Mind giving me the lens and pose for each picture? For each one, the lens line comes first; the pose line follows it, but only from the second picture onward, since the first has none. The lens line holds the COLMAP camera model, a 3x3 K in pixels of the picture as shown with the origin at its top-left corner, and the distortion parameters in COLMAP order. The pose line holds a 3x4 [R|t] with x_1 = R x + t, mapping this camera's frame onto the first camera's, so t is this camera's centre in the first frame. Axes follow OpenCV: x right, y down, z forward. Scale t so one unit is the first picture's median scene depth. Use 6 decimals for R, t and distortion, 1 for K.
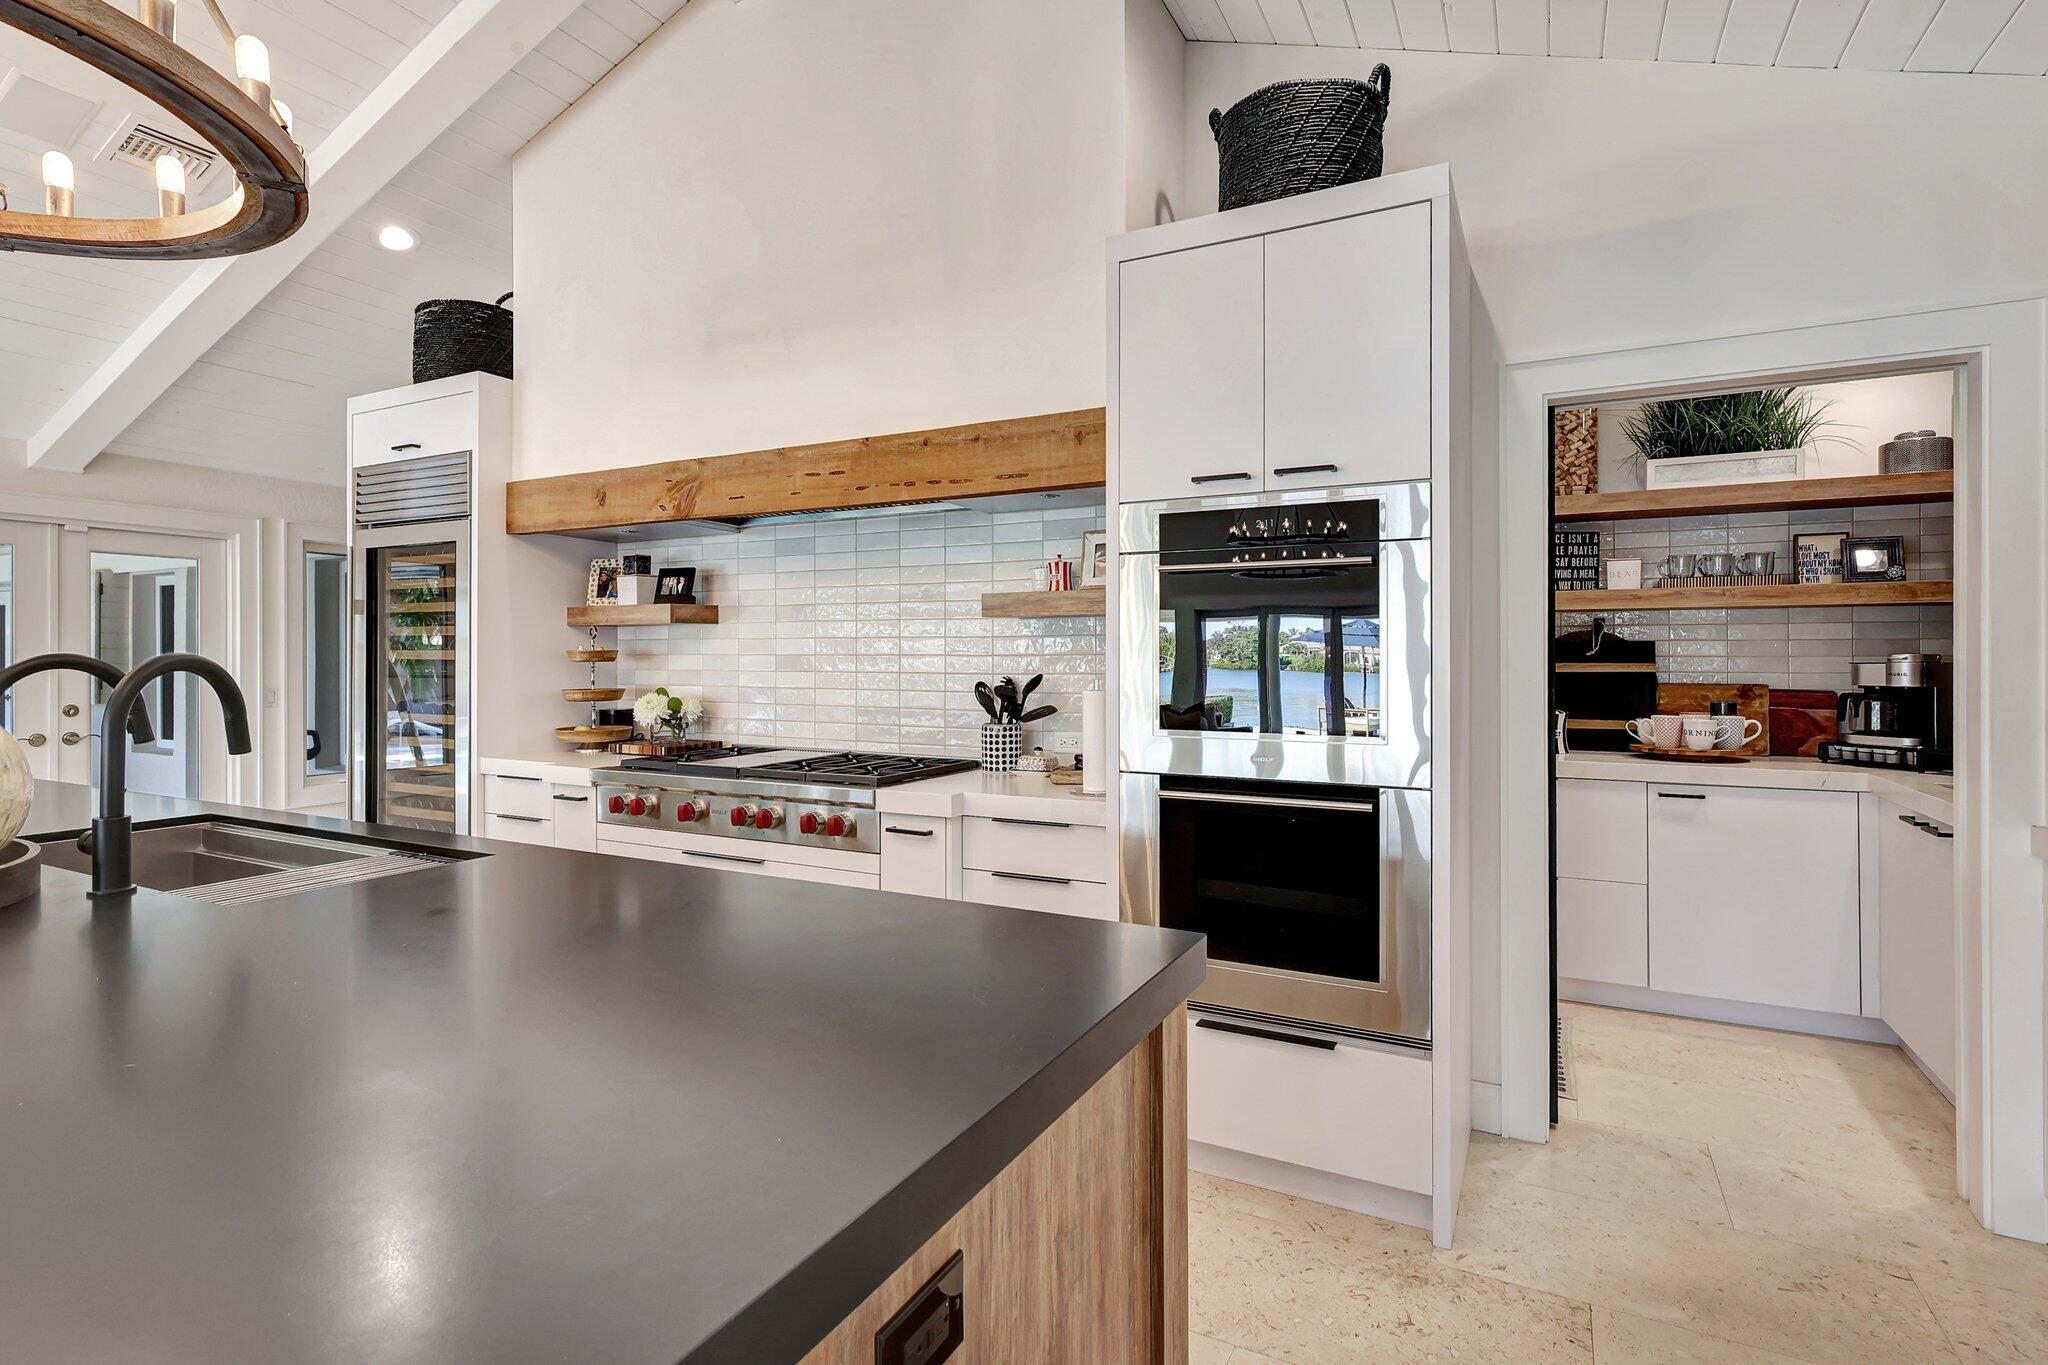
lens RADIAL K [[968.4, 0, 1023.9], [0, 968.4, 658.5], [0, 0, 1]] dist [-0.000386, -0.000144]
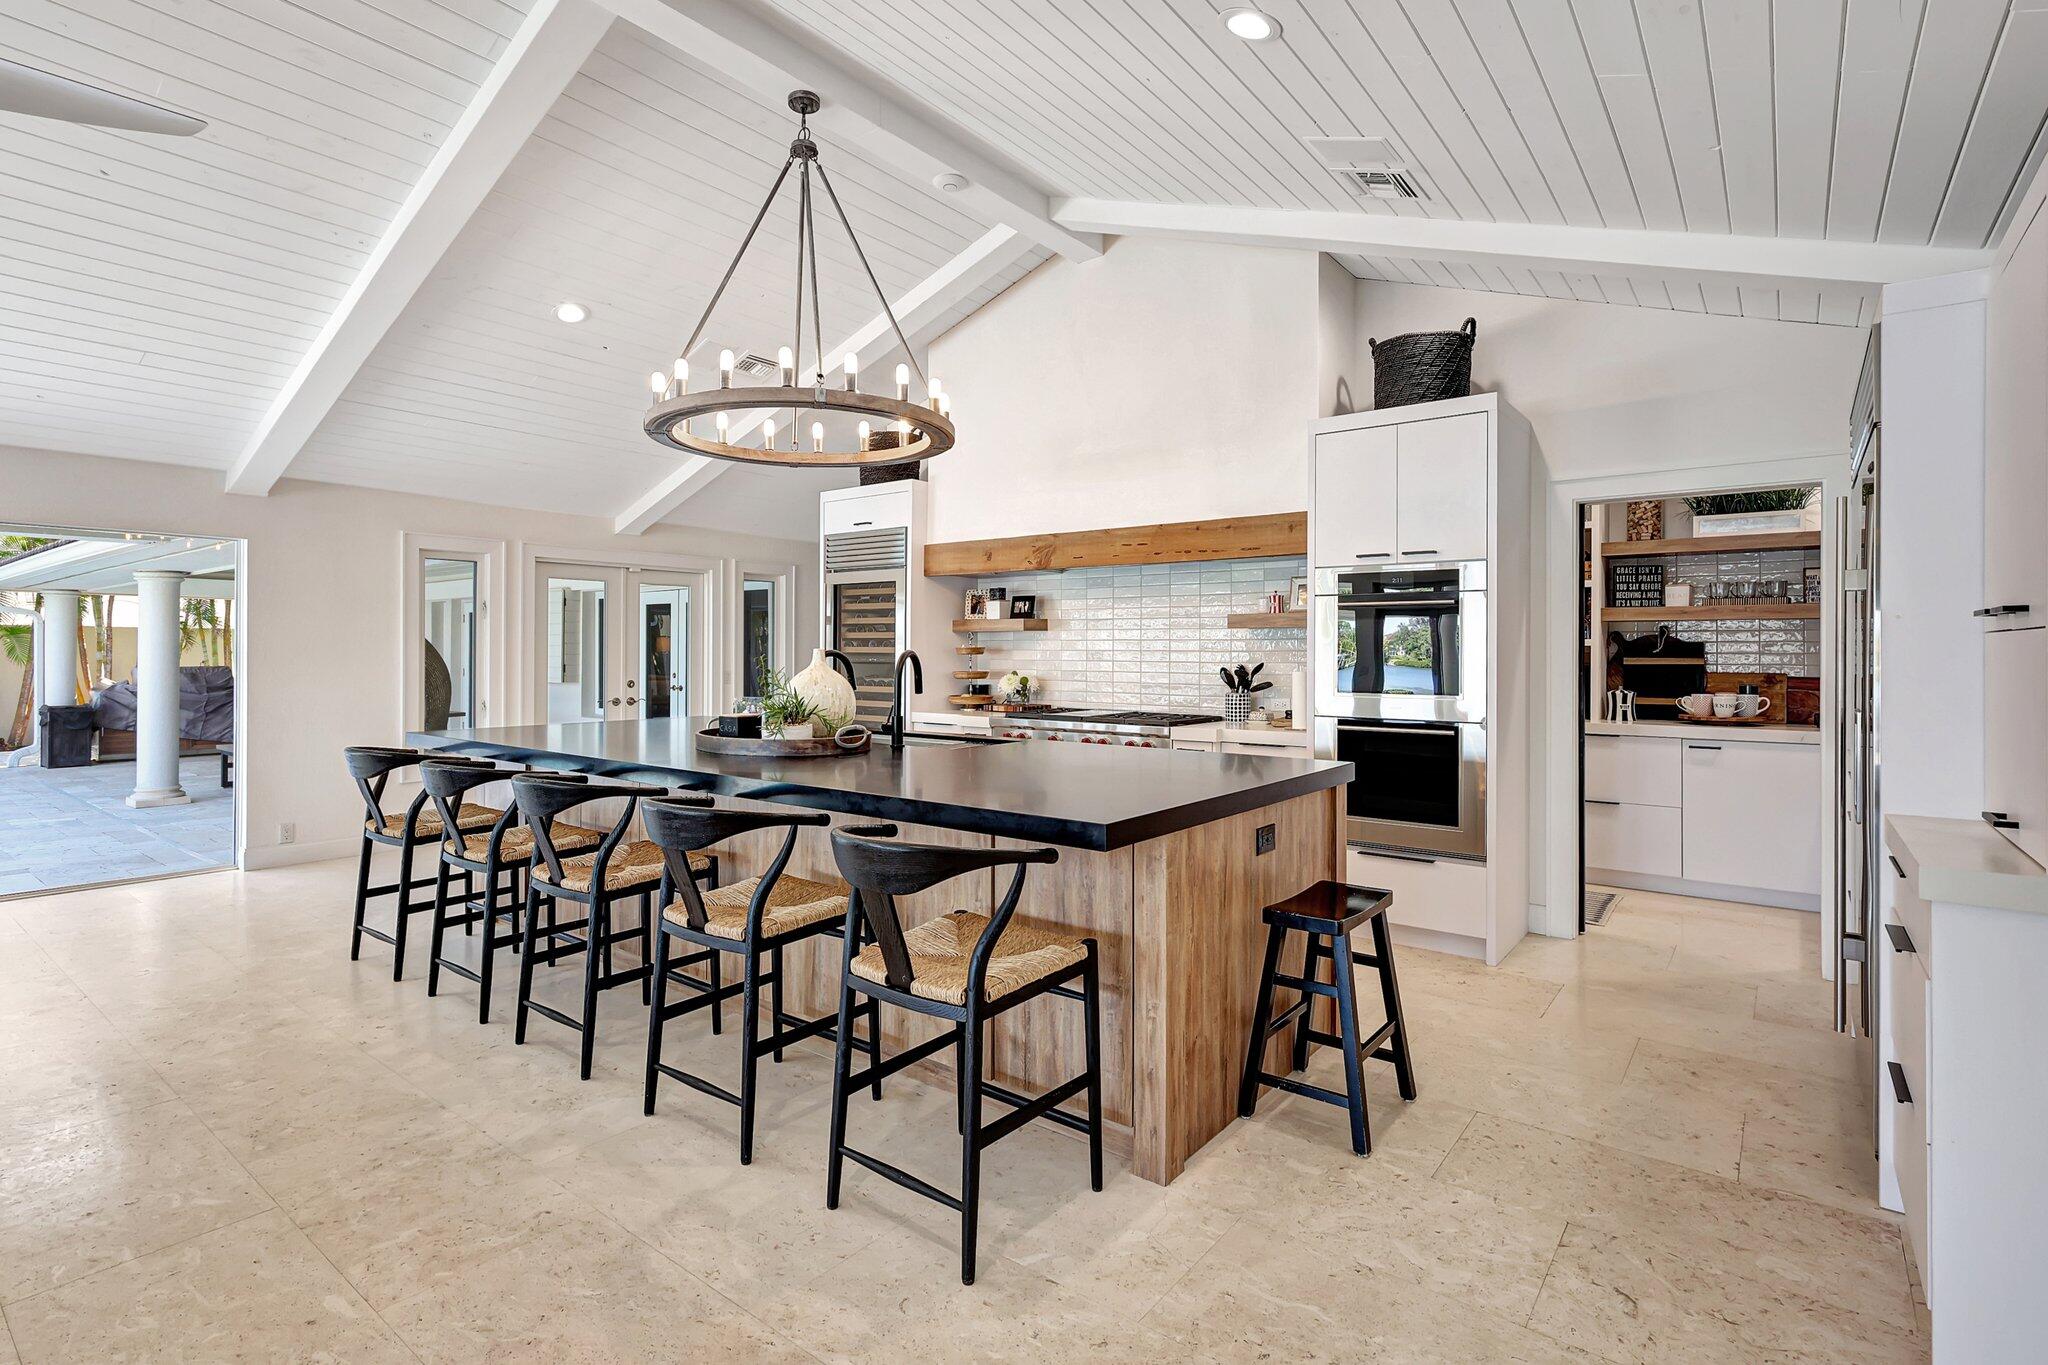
lens RADIAL K [[968.4, 0, 1023.9], [0, 968.4, 658.5], [0, 0, 1]] dist [-0.000386, -0.000144]
pose [[0.984013, 0.004181, -0.178048, -0.080969], [-0.003164, 0.999977, 0.005996, 0.000080], [0.178069, -0.005336, 0.984004, -0.622968]]
